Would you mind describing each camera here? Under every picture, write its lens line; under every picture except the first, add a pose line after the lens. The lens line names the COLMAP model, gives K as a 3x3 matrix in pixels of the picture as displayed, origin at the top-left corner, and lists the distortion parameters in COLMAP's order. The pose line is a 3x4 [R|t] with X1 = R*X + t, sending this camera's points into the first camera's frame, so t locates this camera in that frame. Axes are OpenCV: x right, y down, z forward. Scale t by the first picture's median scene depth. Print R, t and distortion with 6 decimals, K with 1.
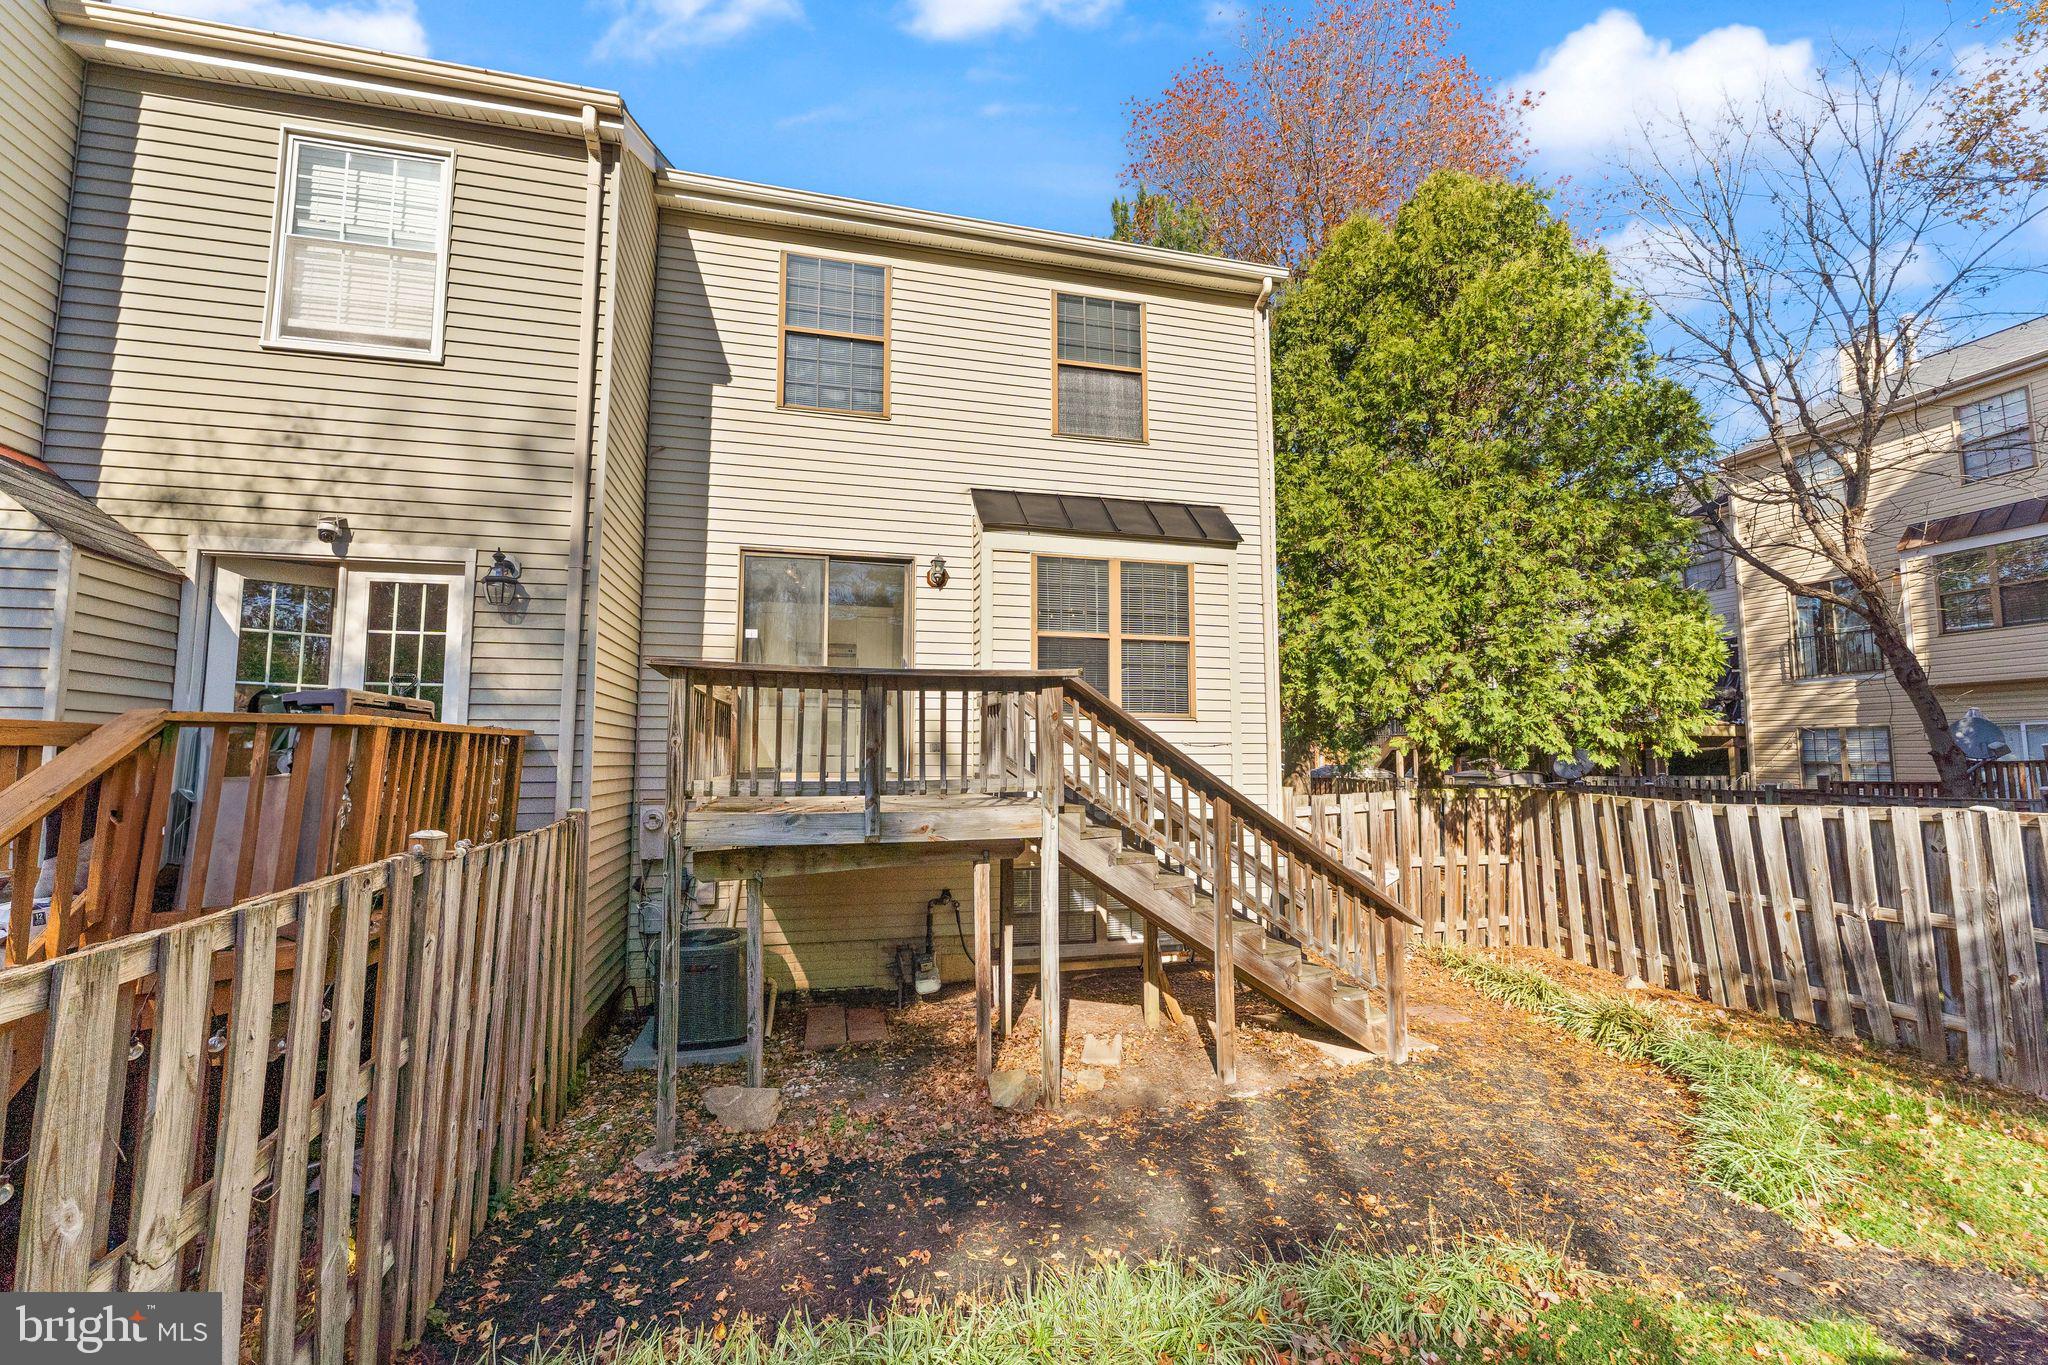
lens RADIAL K [[796.0, 0, 1030.0], [0, 796.0, 685.6], [0, 0, 1]] dist [-0.002547, -0.000497]
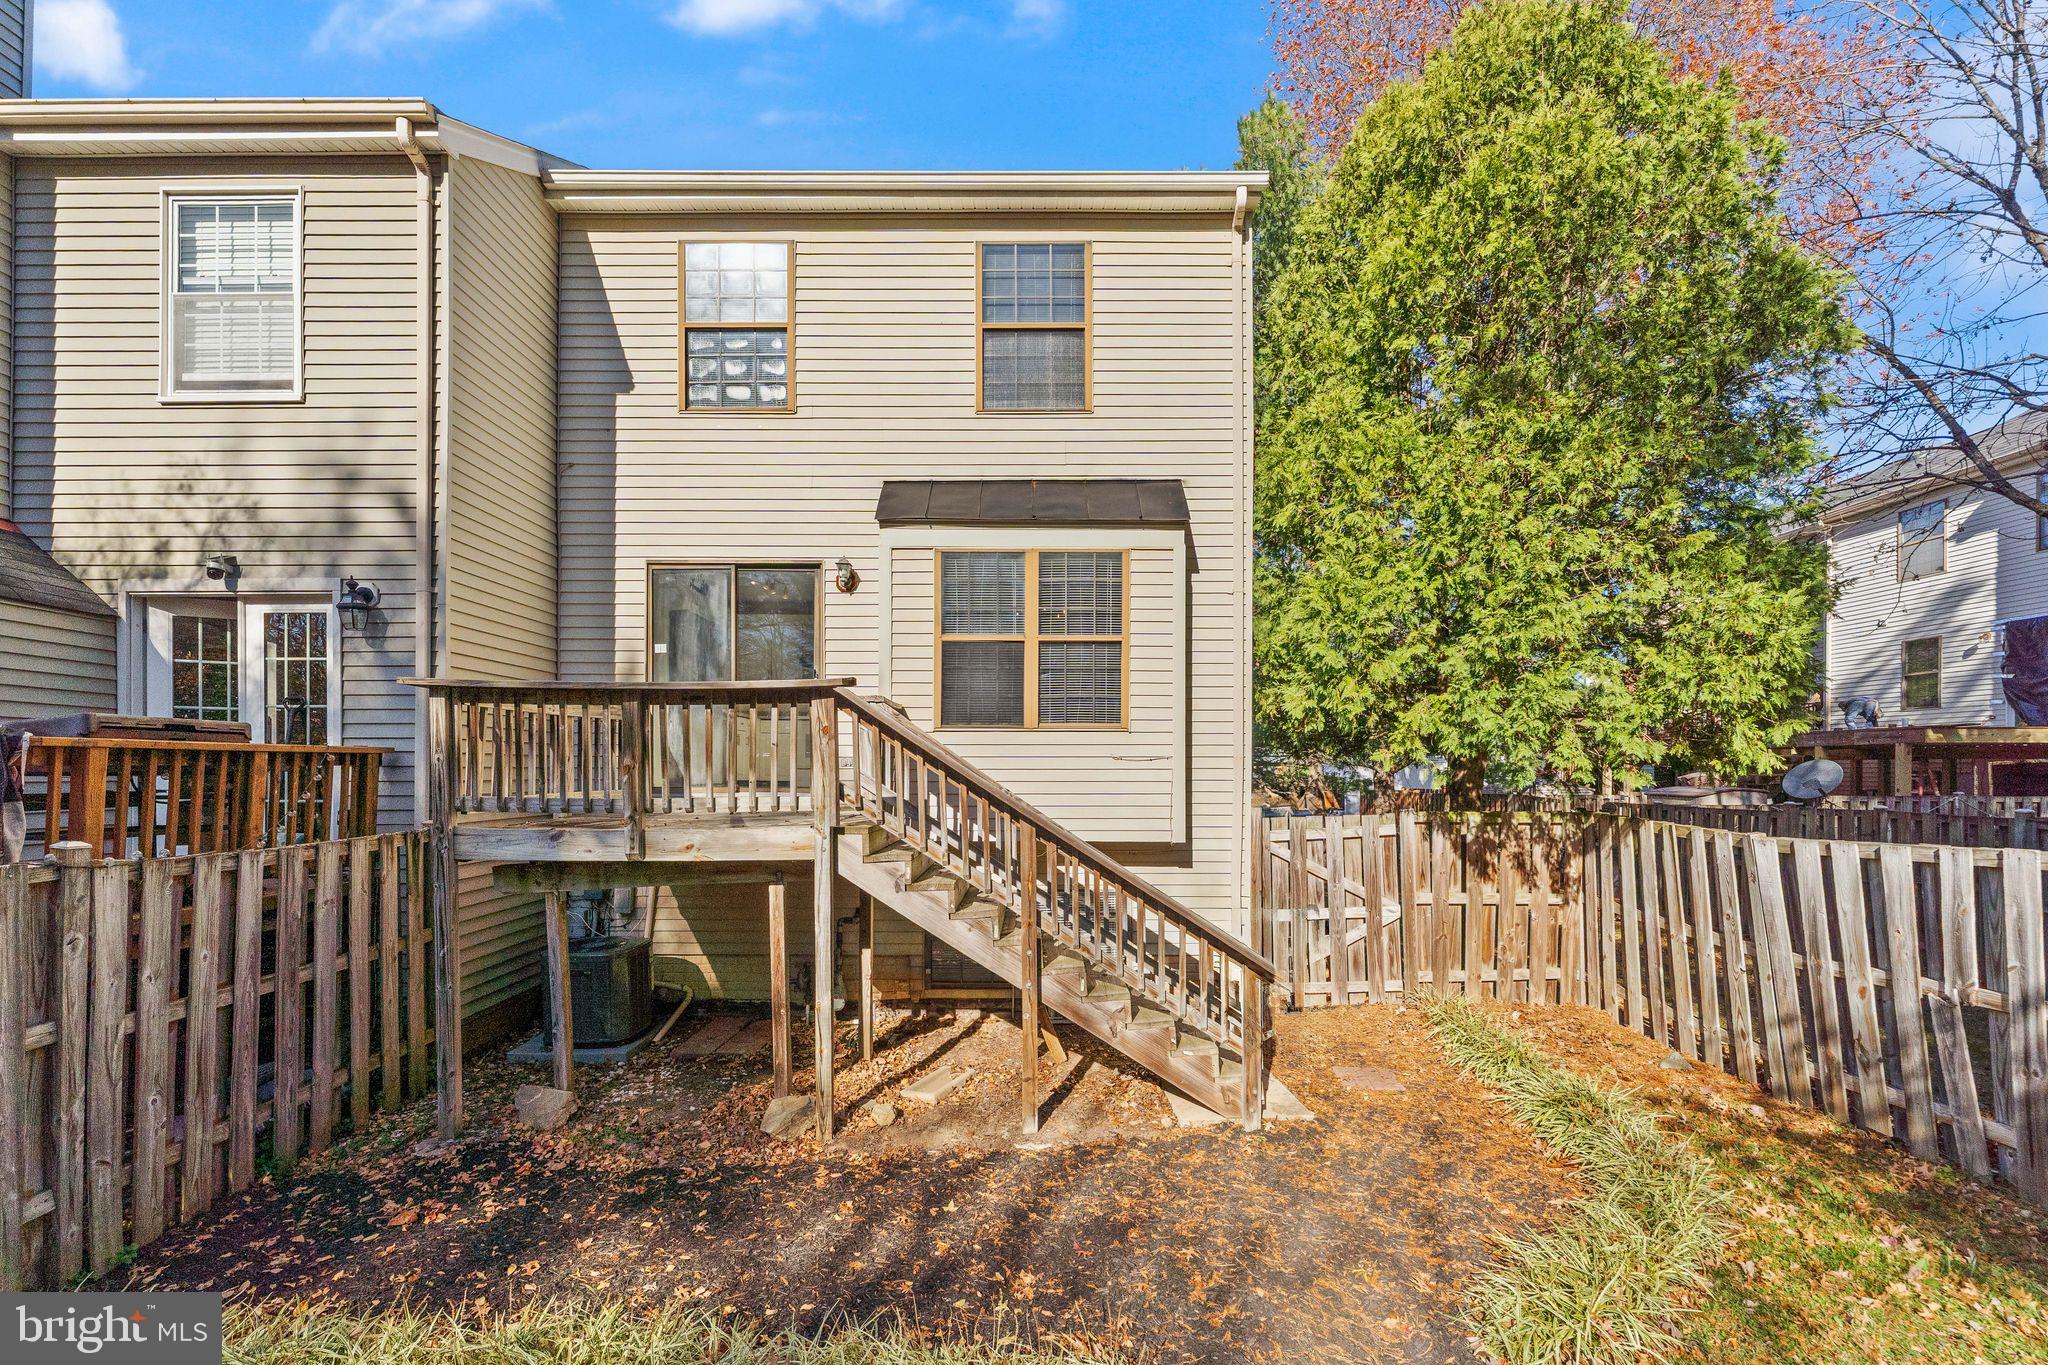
lens RADIAL K [[833.8, 0, 1022.1], [0, 833.8, 766.7], [0, 0, 1]] dist [-0.003148, -0.000108]
pose [[0.972066, 0.000997, -0.234705, 0.357820], [0.019543, 0.996175, 0.085173, 0.002386], [0.233892, -0.087380, 0.968328, 0.087495]]
